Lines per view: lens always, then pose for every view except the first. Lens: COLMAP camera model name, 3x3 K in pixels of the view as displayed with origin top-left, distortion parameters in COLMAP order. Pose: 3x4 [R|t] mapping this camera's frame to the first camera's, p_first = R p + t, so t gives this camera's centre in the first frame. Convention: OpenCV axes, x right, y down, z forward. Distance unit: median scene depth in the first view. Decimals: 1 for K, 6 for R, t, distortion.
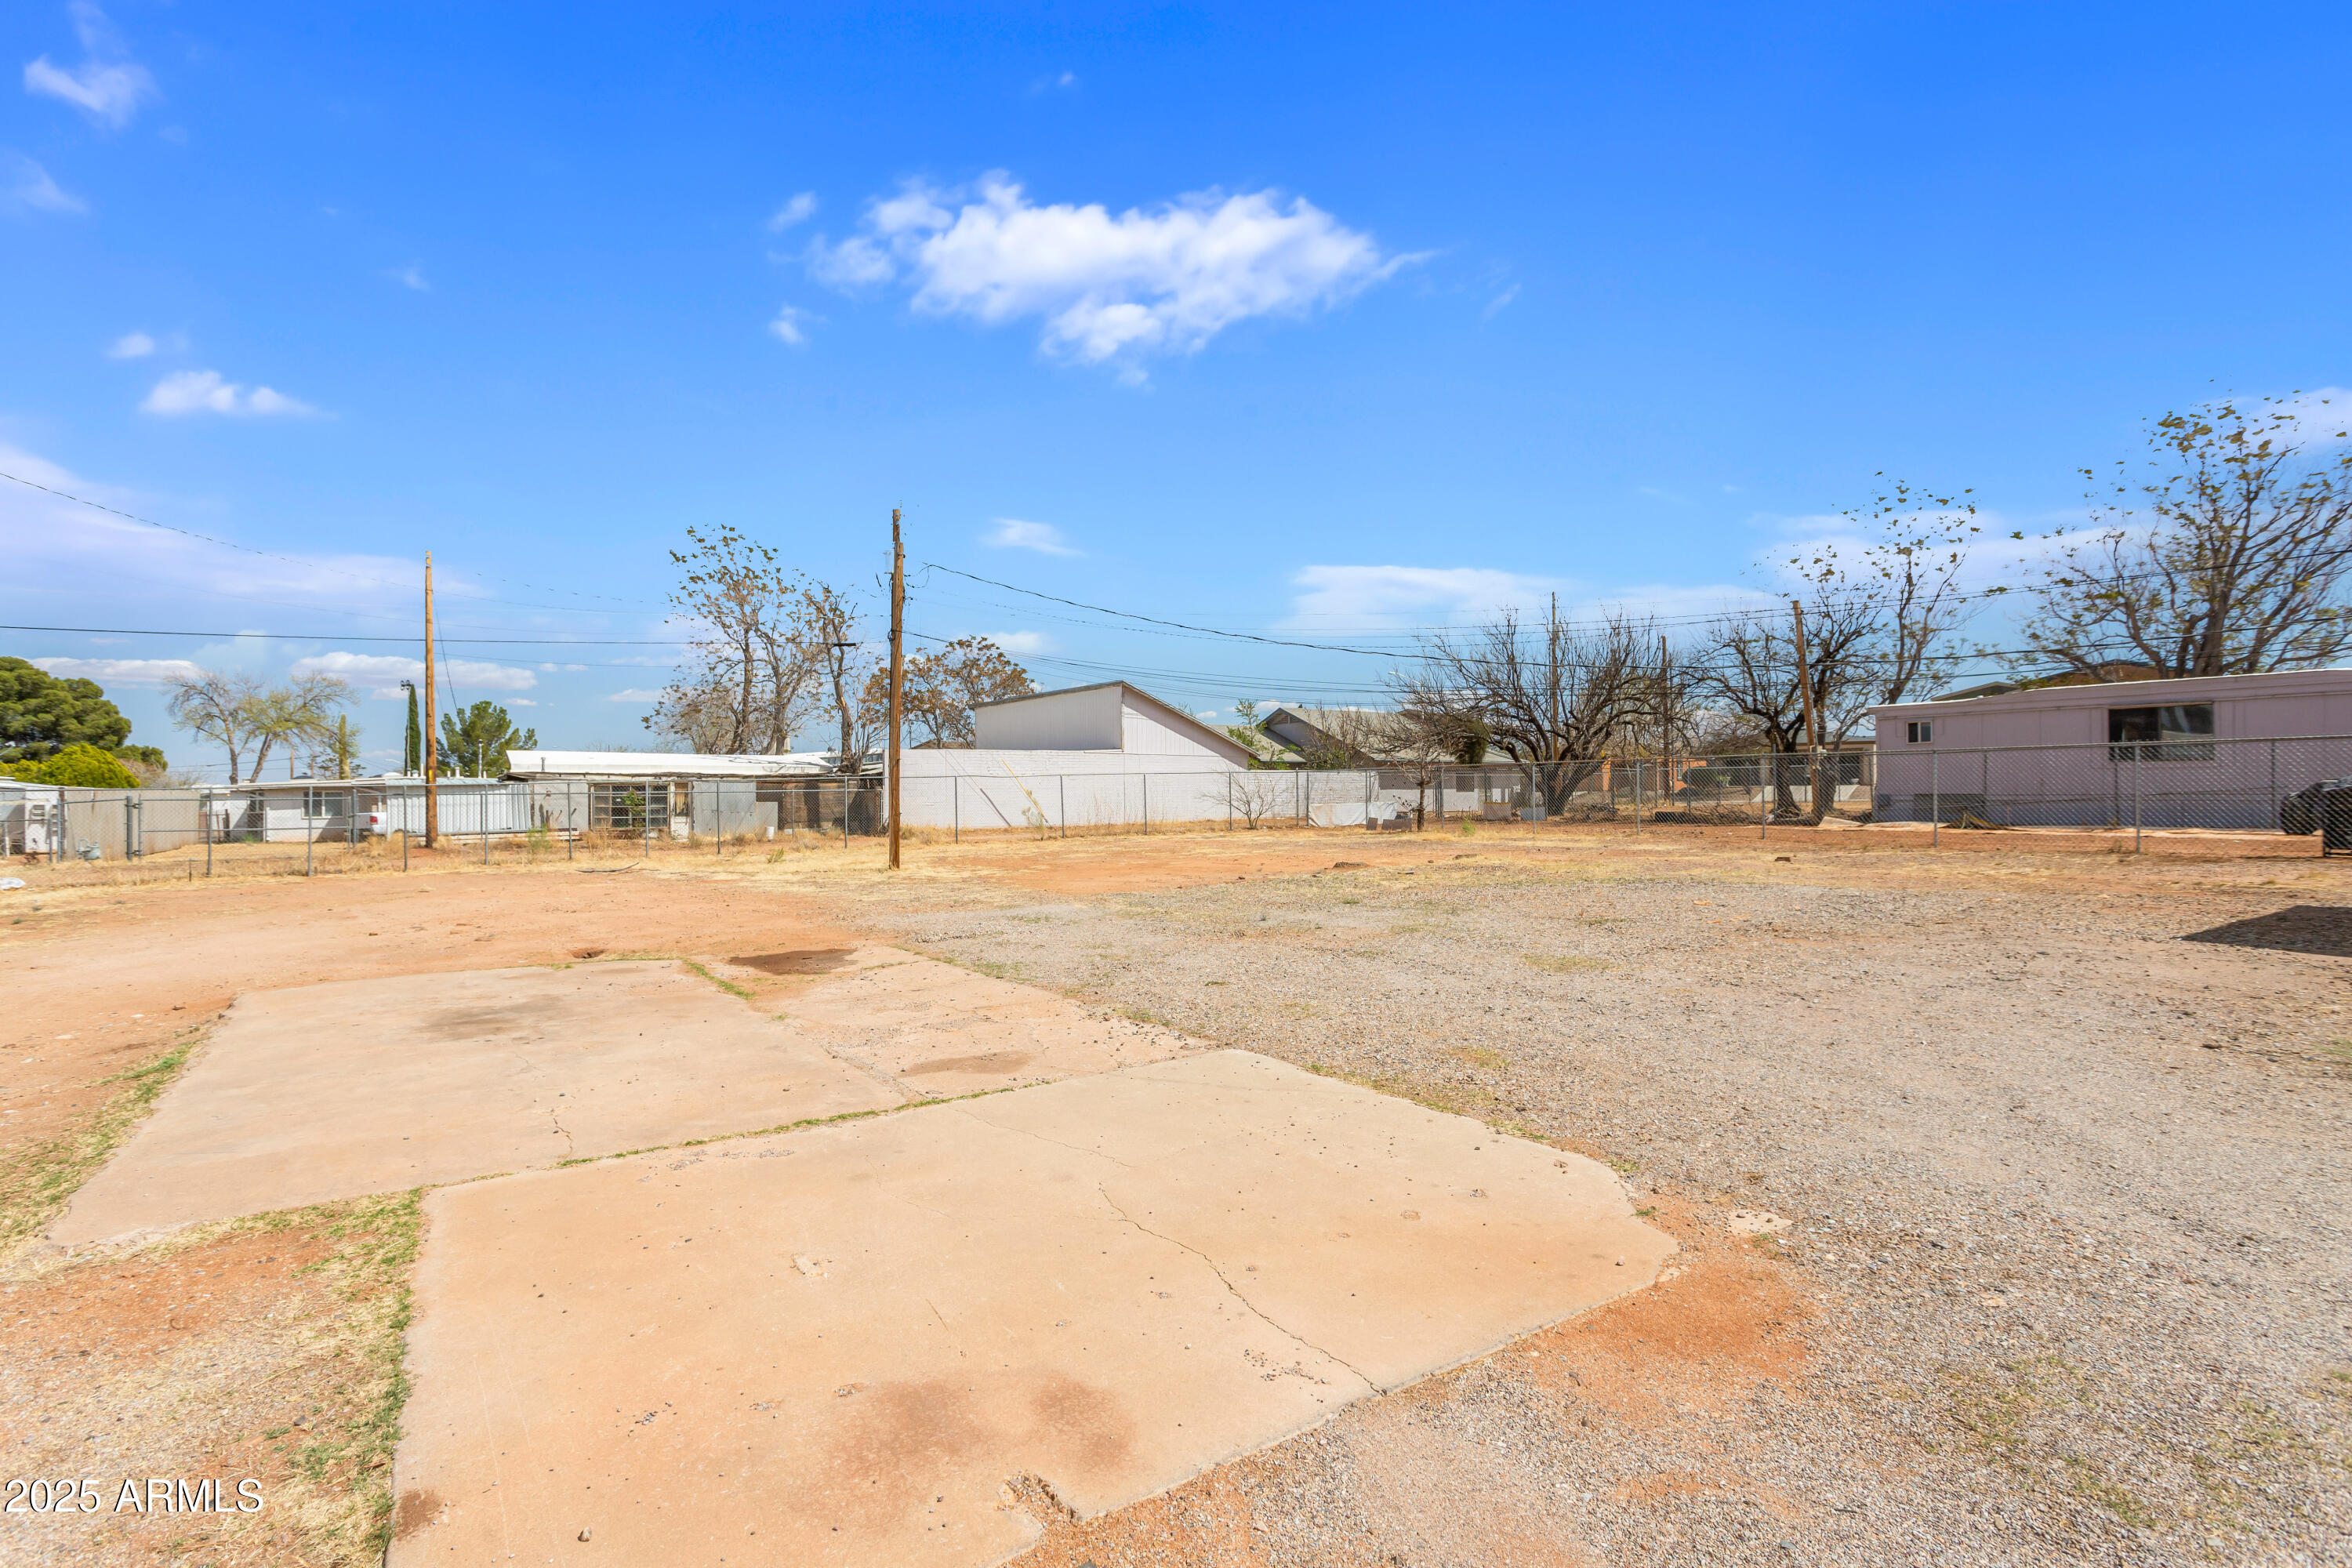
lens RADIAL K [[1151.6, 0, 1165.0], [0, 1151.6, 788.9], [0, 0, 1]] dist [0.001703, 0.000840]
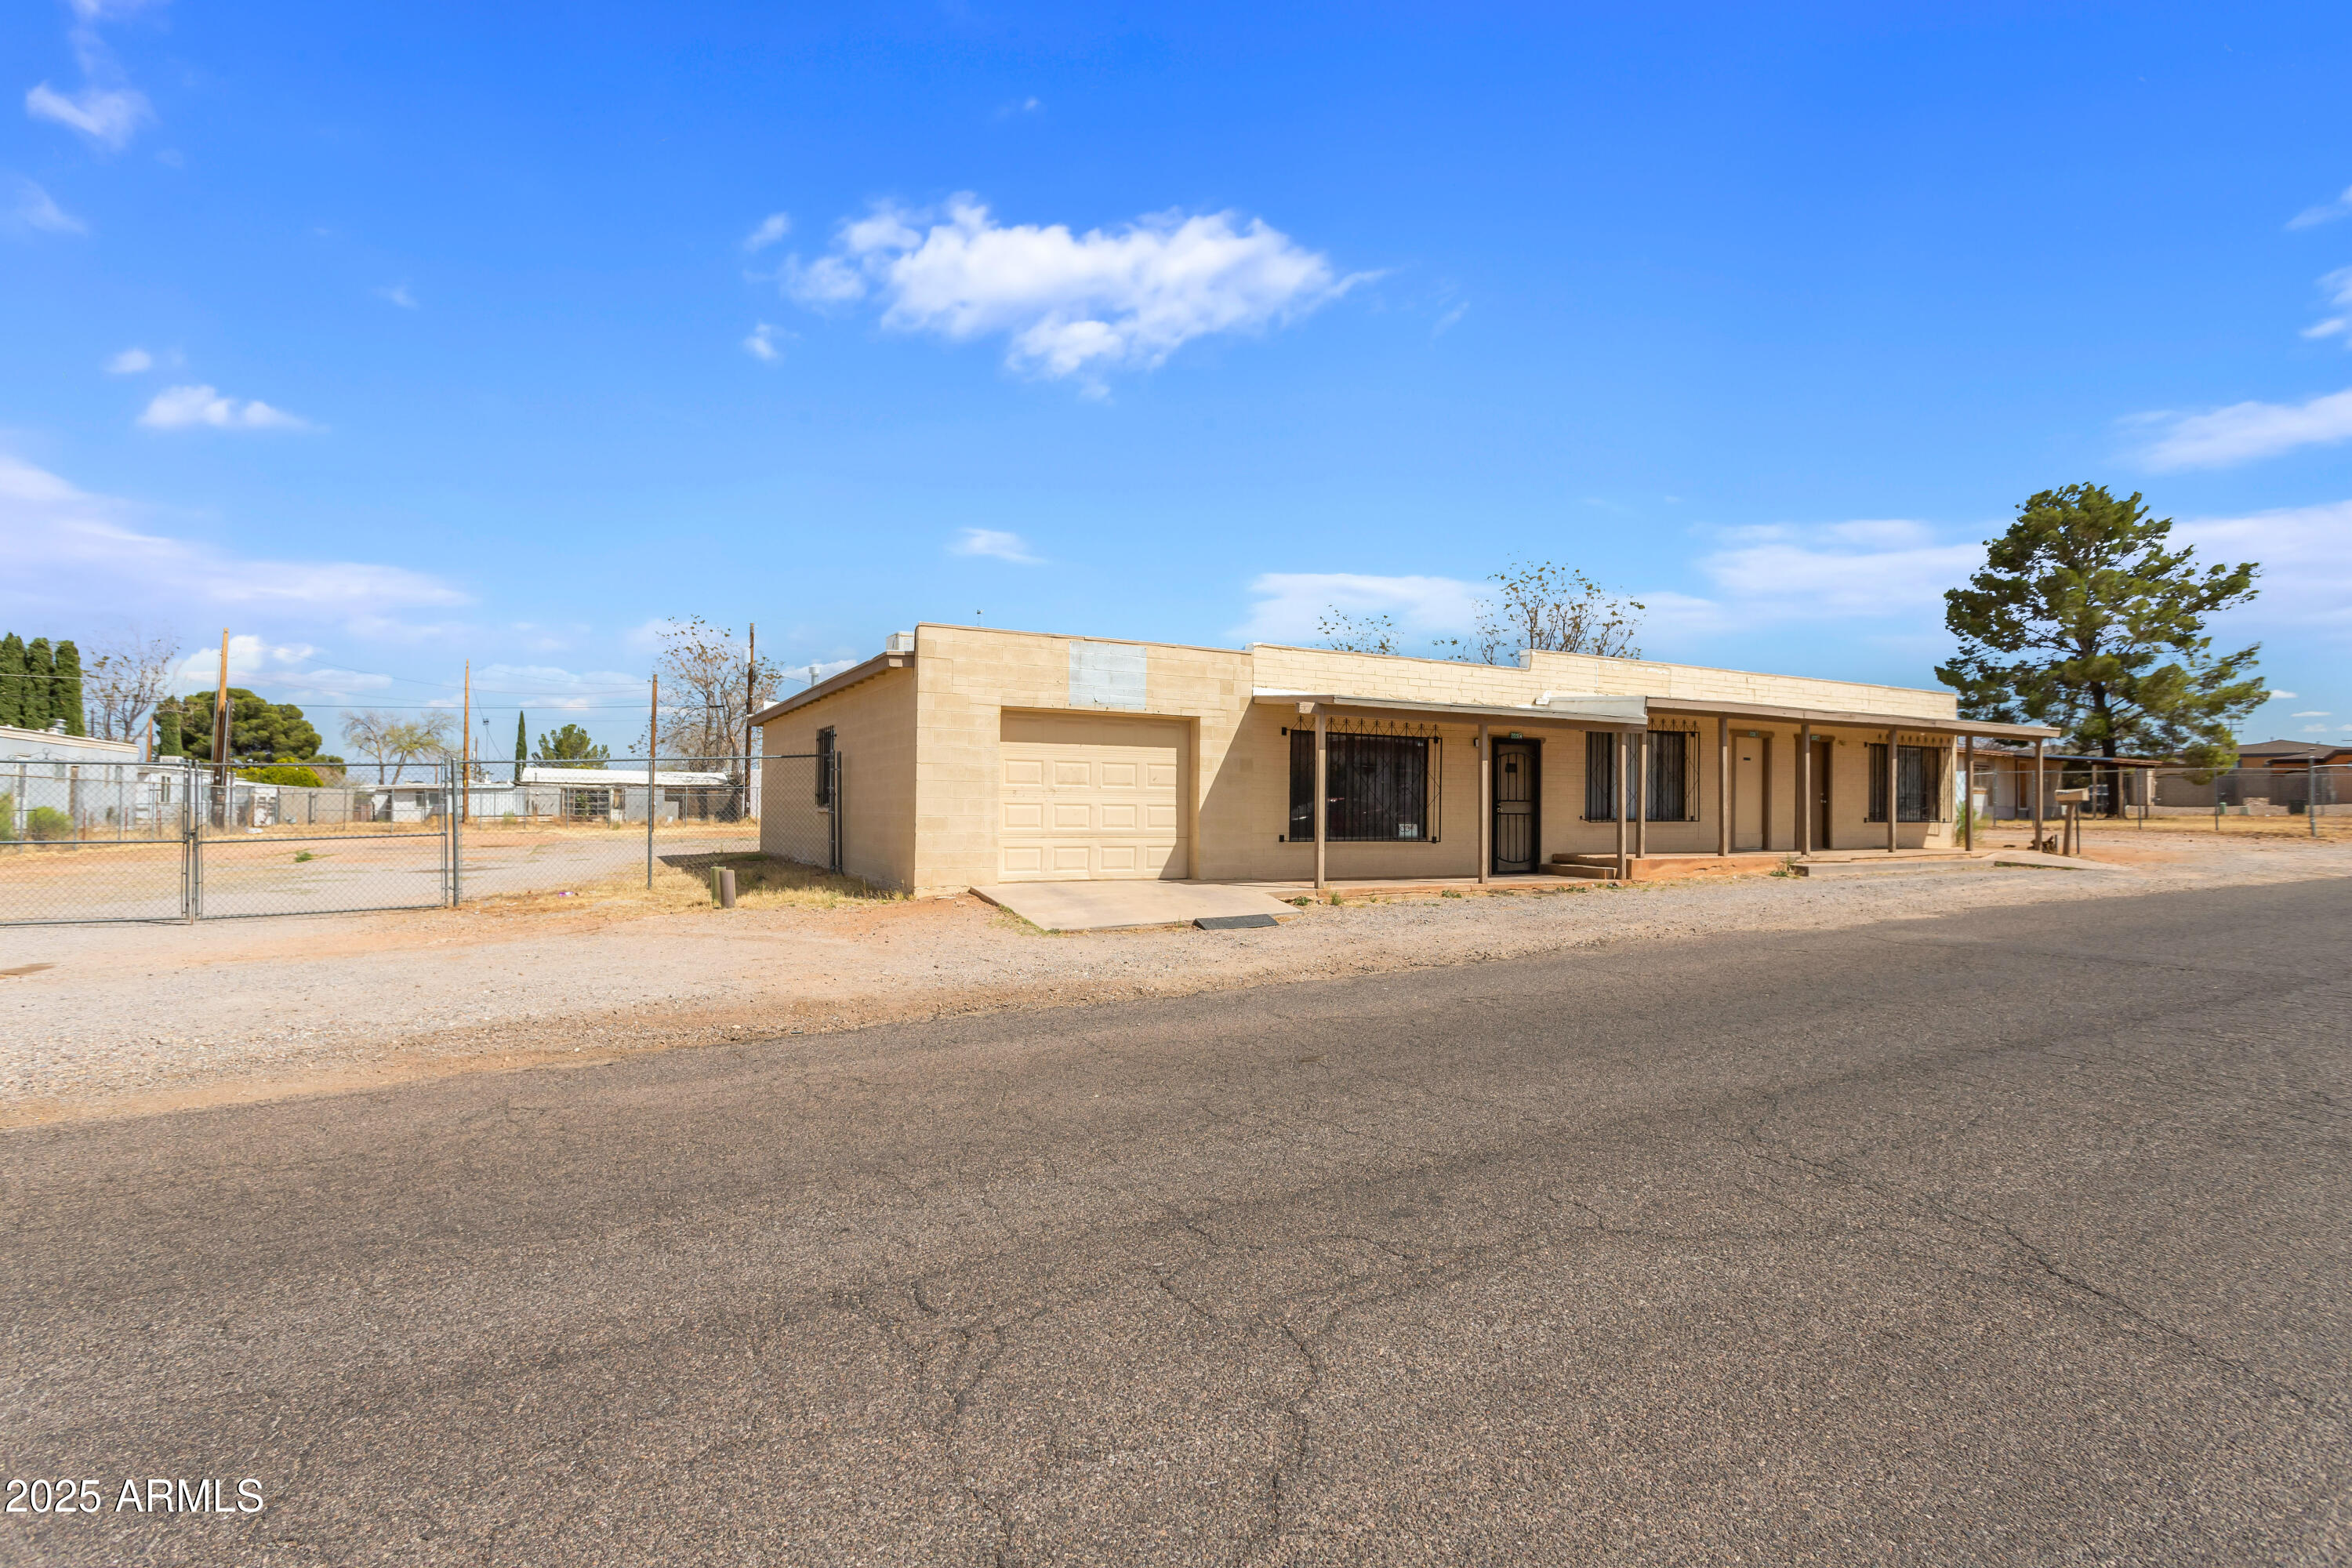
lens RADIAL K [[1151.6, 0, 1191.9], [0, 1151.6, 801.6], [0, 0, 1]] dist [0.001703, 0.000840]
pose [[0.995994, 0.016887, -0.087807, 0.373092], [-0.016921, 0.999857, 0.000355, -0.001142], [0.087801, 0.001132, 0.996137, -0.399232]]
